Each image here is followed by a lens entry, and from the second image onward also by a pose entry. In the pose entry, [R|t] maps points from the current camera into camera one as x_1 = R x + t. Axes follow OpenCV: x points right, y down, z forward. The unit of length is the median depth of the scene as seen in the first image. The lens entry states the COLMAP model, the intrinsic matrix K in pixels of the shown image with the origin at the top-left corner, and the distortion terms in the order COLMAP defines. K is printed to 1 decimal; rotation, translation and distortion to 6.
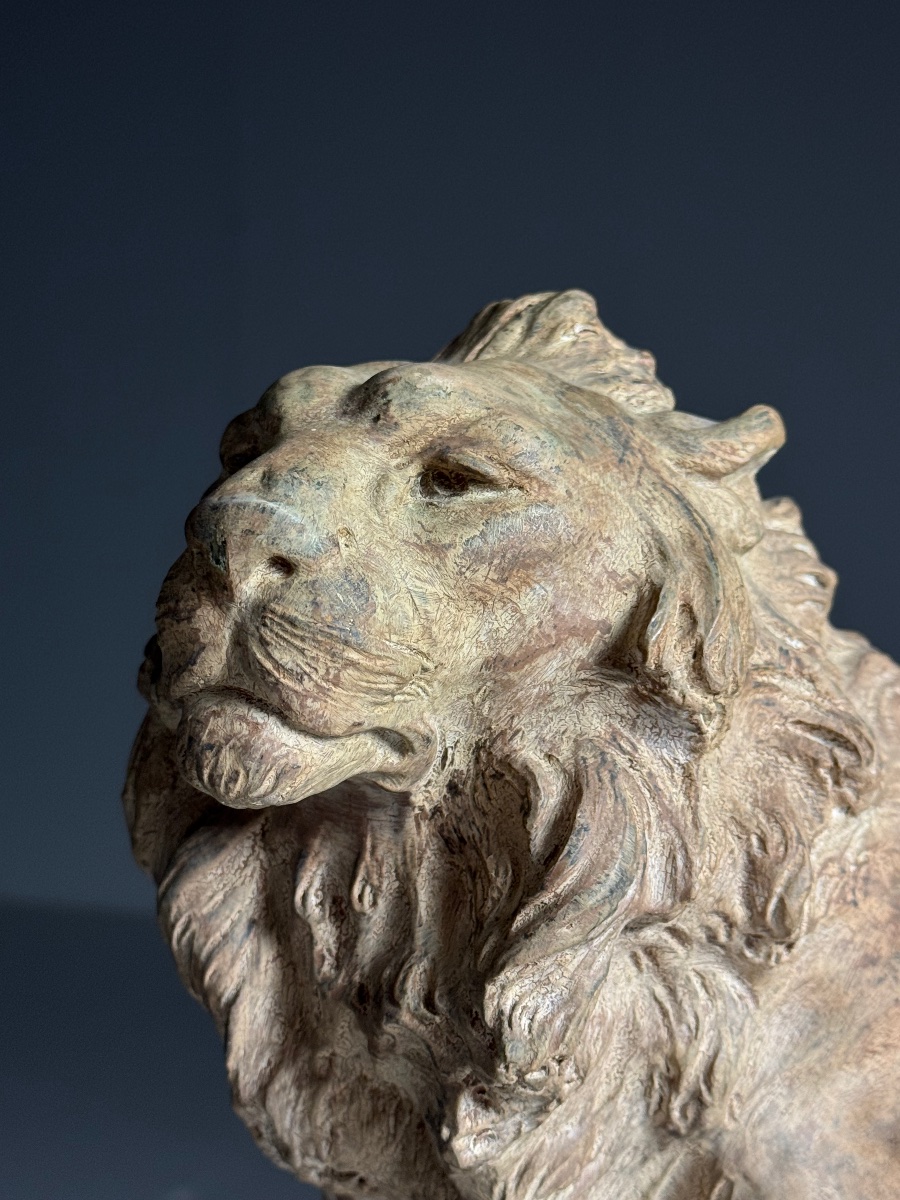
lens RADIAL K [[1995.1, 0, 456.5], [0, 1995.1, 603.7], [0, 0, 1]] dist [0.109869, 0.000000]
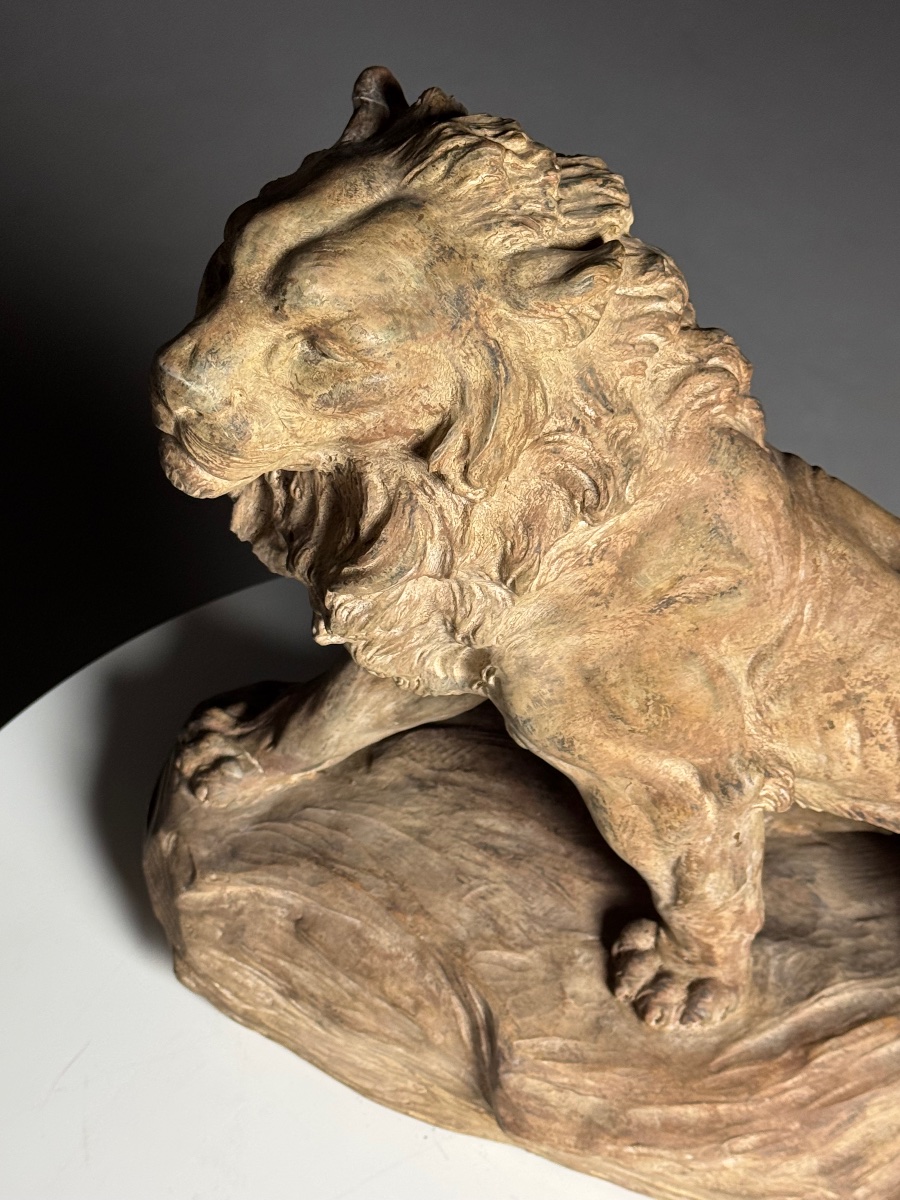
lens RADIAL K [[2204.7, 0, 447.2], [0, 2204.7, 600.9], [0, 0, 1]] dist [0.123926, 0.000000]
pose [[0.923457, 0.307691, -0.229245, 0.532048], [-0.063633, 0.711991, 0.699300, -1.108421], [0.378389, -0.631186, 0.677072, -0.264331]]
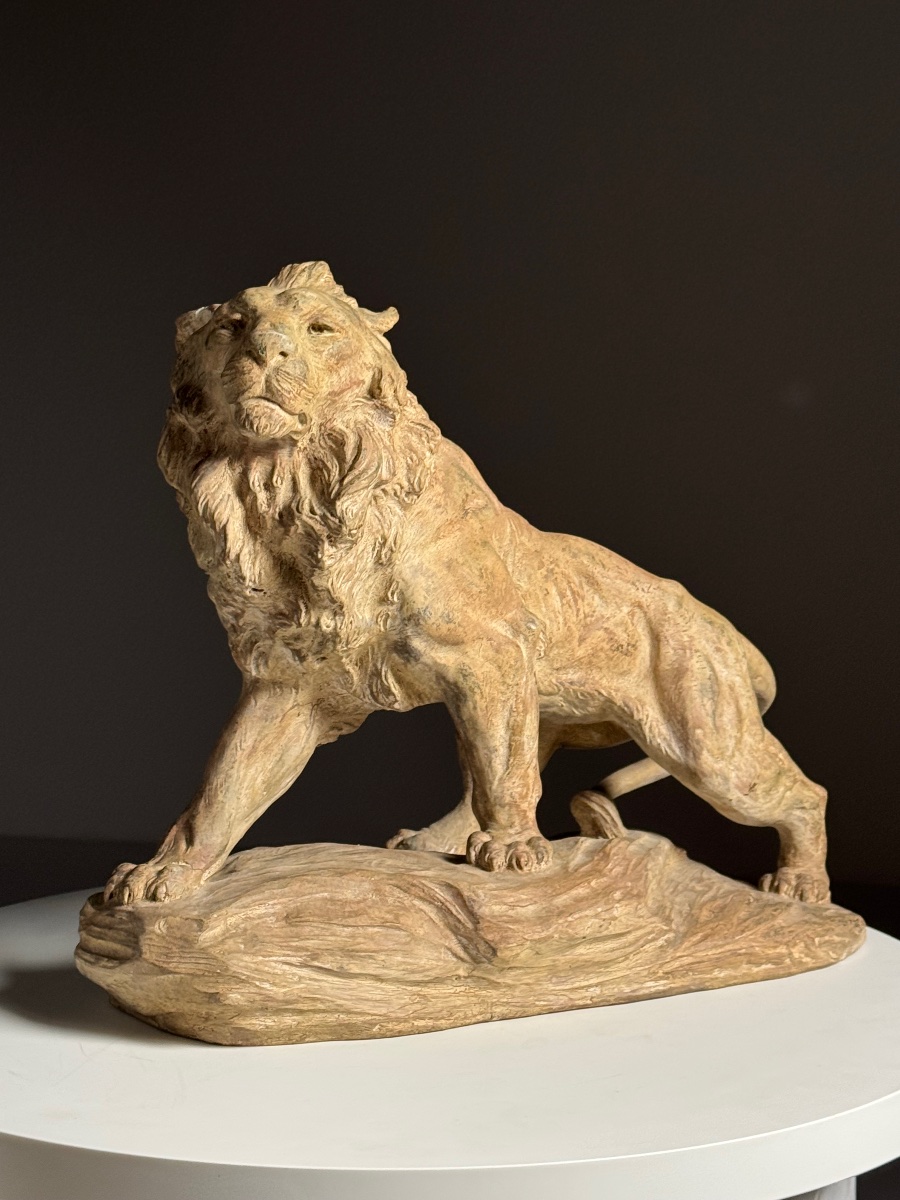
lens RADIAL K [[2204.7, 0, 452.4], [0, 2204.7, 595.3], [0, 0, 1]] dist [0.123926, 0.000000]
pose [[0.906536, -0.030292, 0.421040, -1.139329], [0.022757, 0.999478, 0.022912, 0.244596], [-0.421515, -0.011189, 0.906753, -1.908466]]
